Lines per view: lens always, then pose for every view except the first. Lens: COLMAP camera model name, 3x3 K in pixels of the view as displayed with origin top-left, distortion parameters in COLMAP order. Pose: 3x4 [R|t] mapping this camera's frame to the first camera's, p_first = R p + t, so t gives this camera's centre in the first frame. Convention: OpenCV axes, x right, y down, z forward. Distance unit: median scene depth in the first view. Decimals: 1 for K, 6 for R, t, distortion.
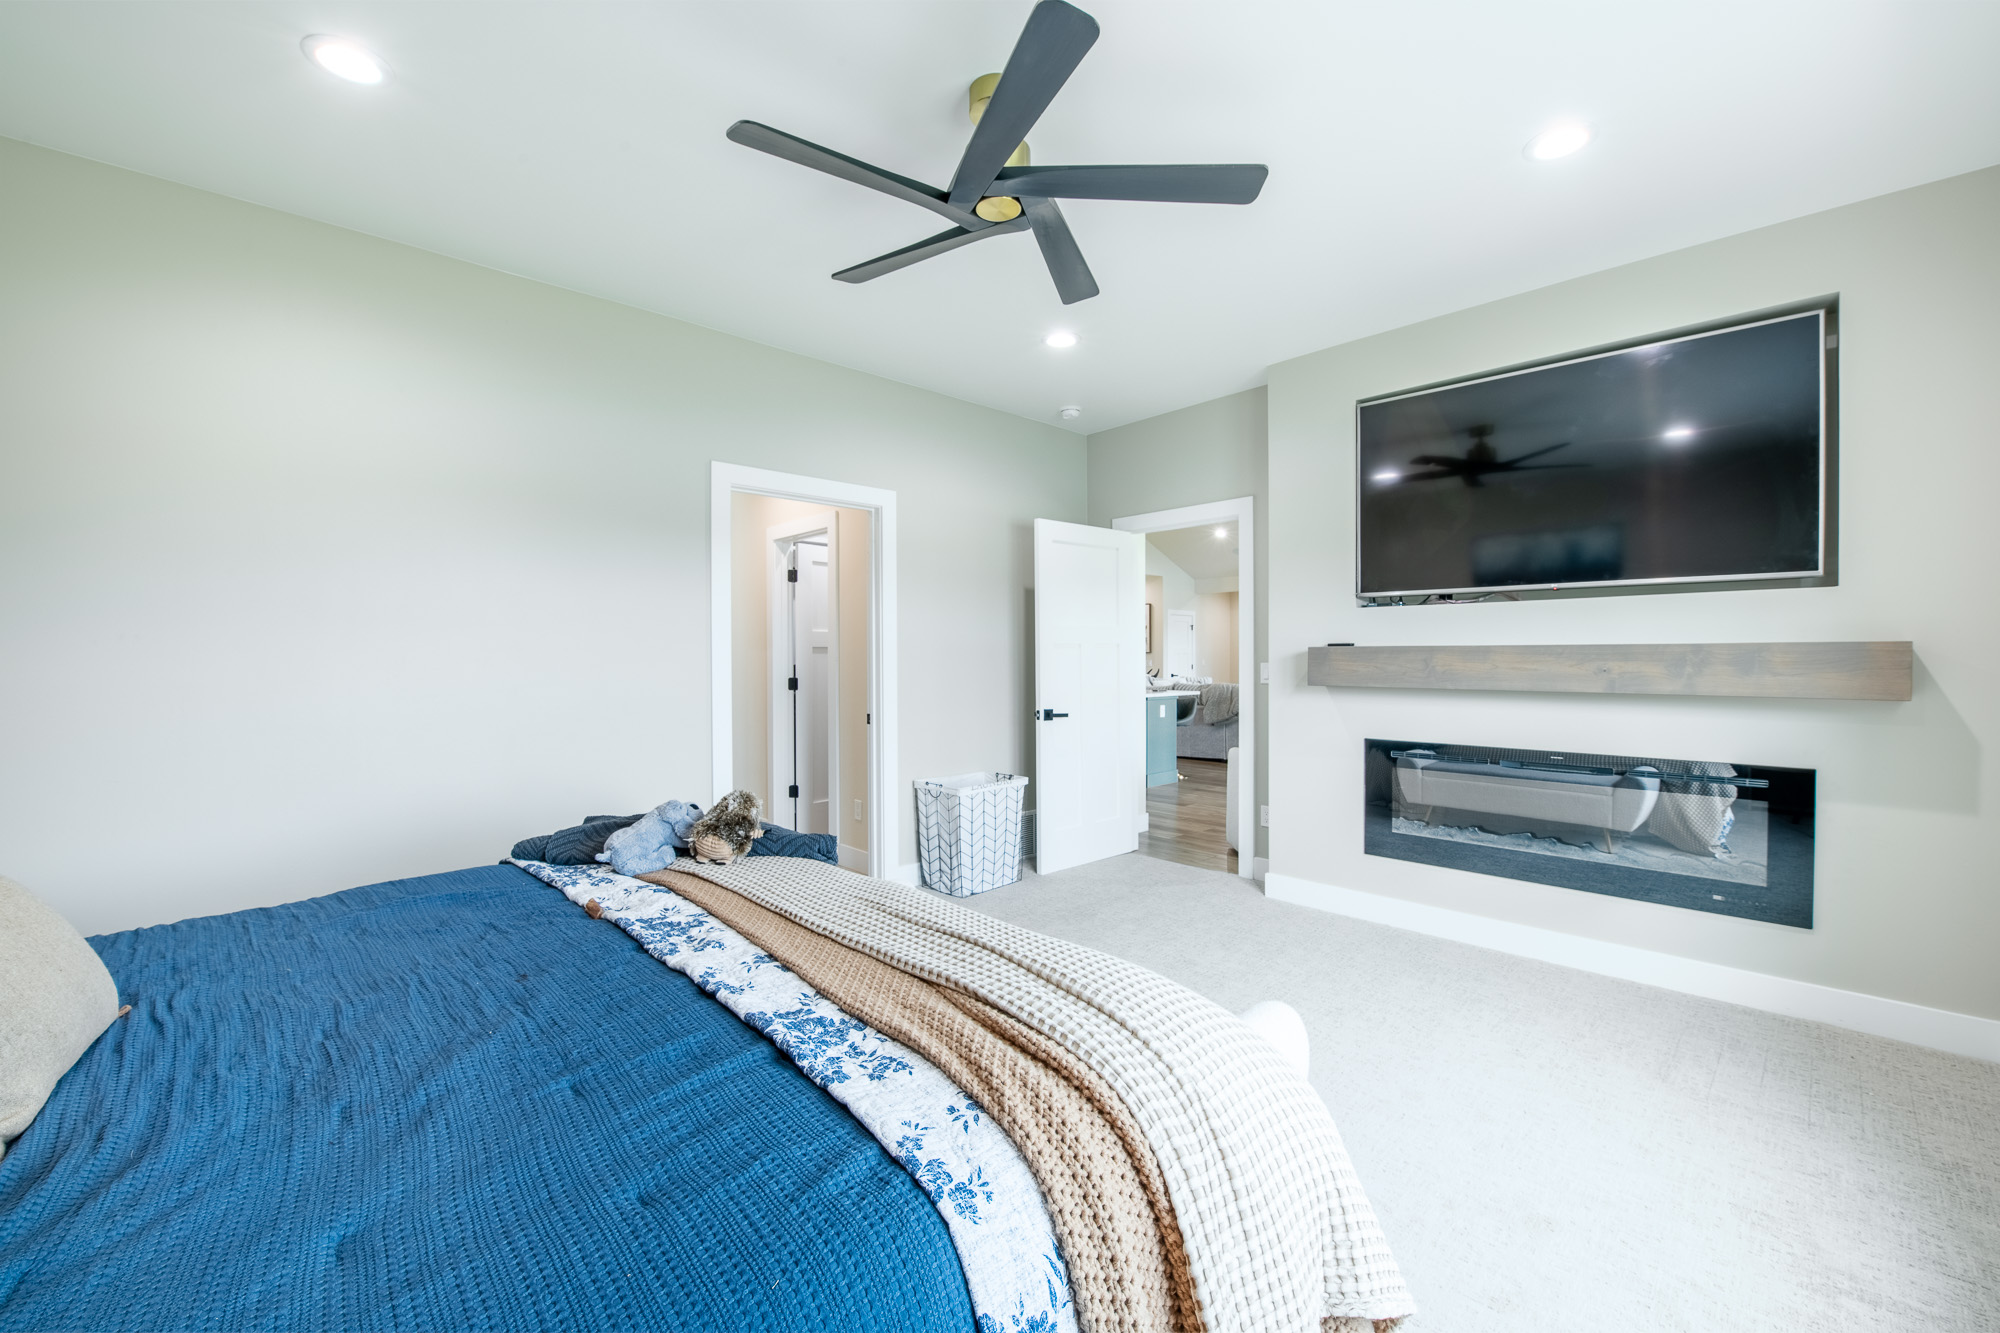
lens RADIAL K [[772.2, 0, 1000.0], [0, 772.2, 666.5], [0, 0, 1]] dist [-0.001864, -0.000119]
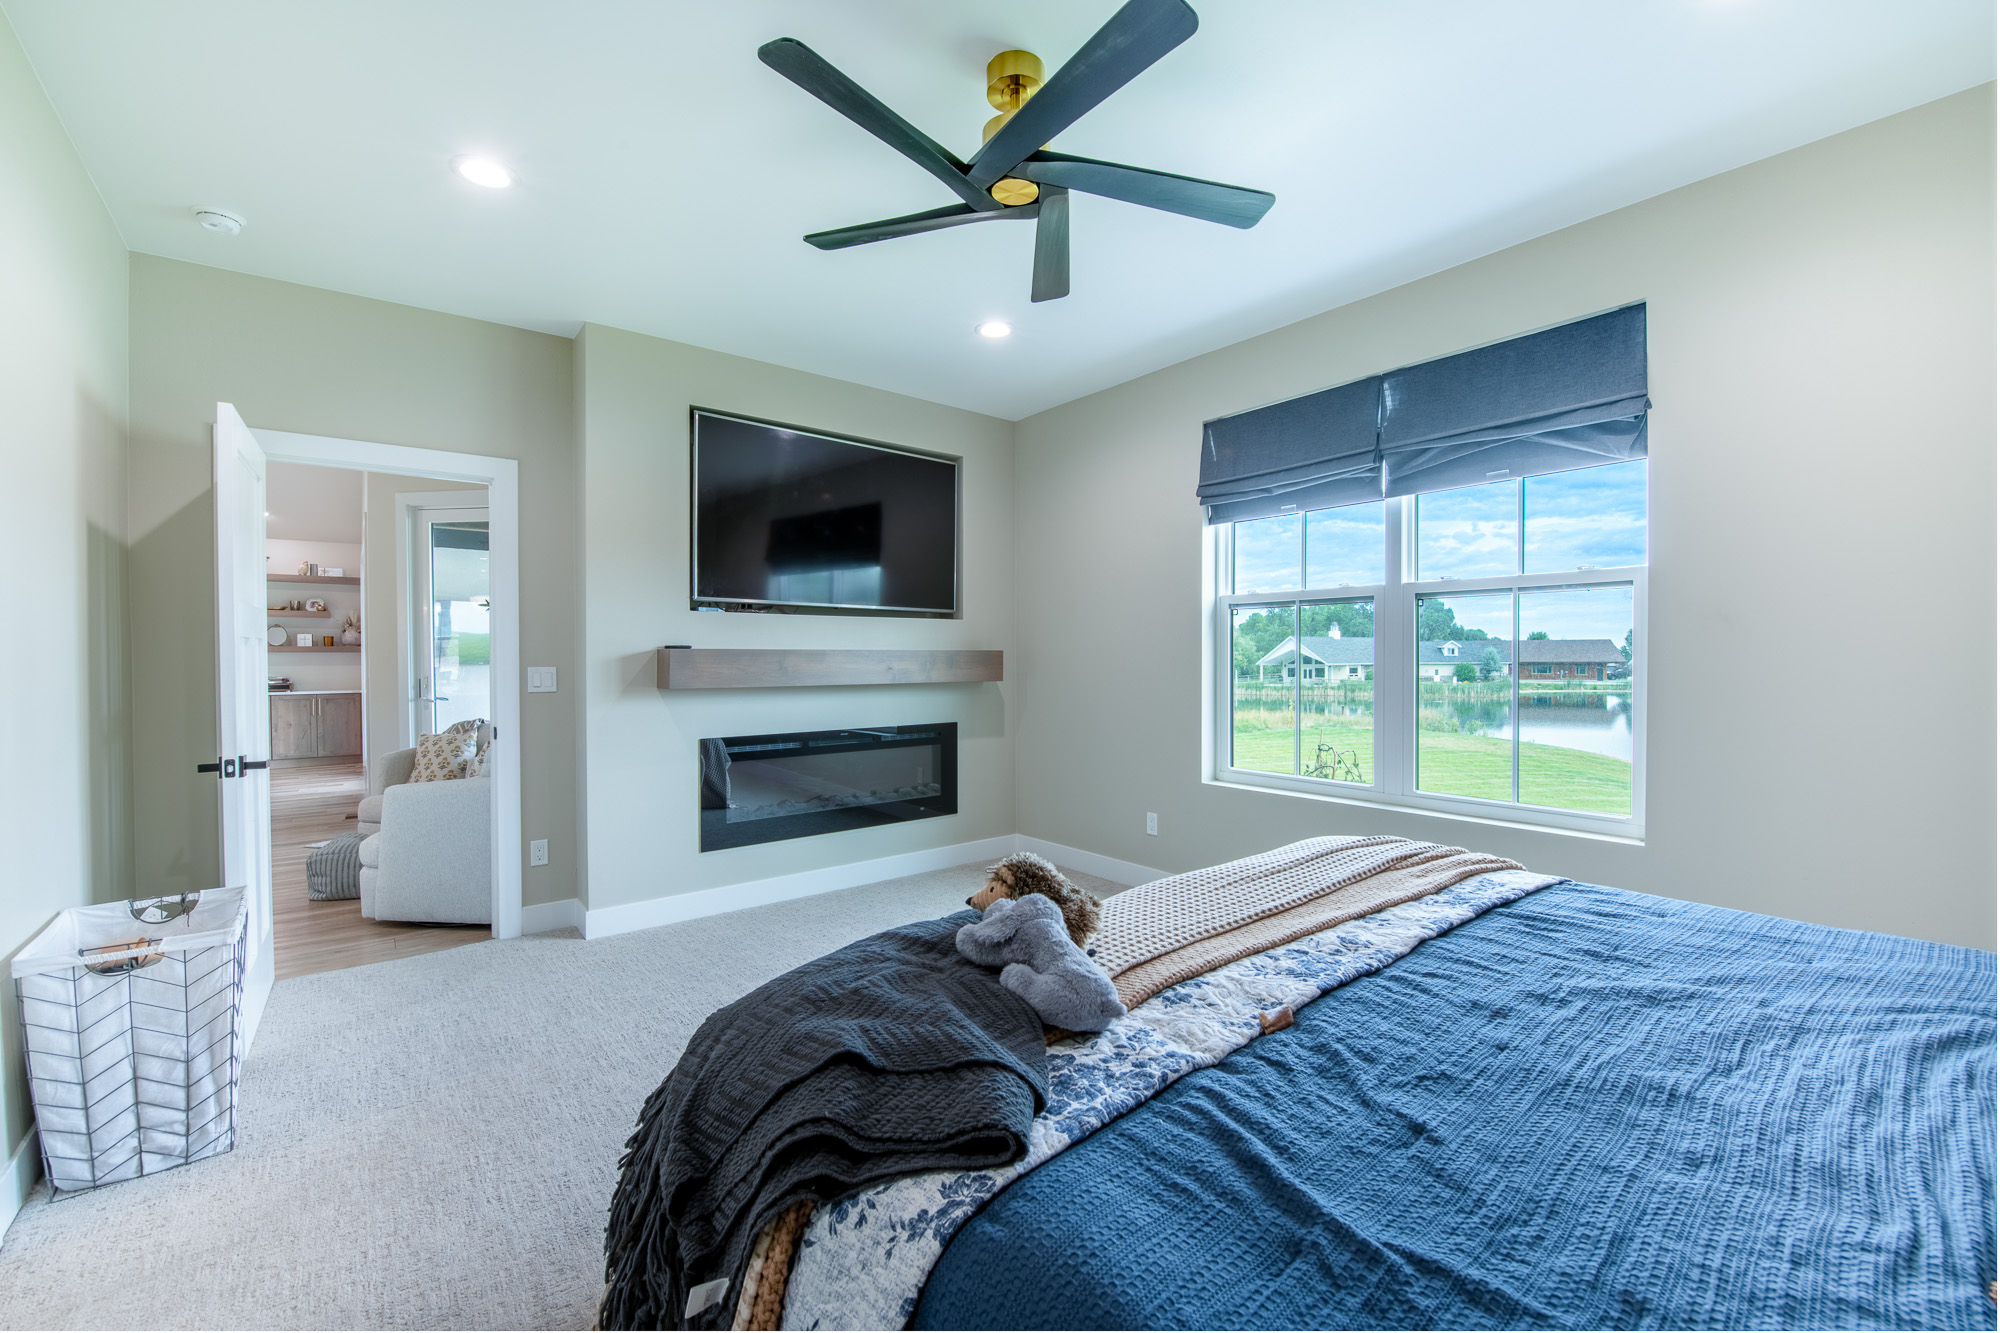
lens RADIAL K [[795.4, 0, 1003.6], [0, 795.4, 668.0], [0, 0, 1]] dist [0.008606, -0.005754]
pose [[0.113439, -0.009928, 0.993495, -0.594179], [0.017210, 0.999820, 0.008026, -0.002905], [-0.993396, 0.016188, 0.113590, 0.541786]]
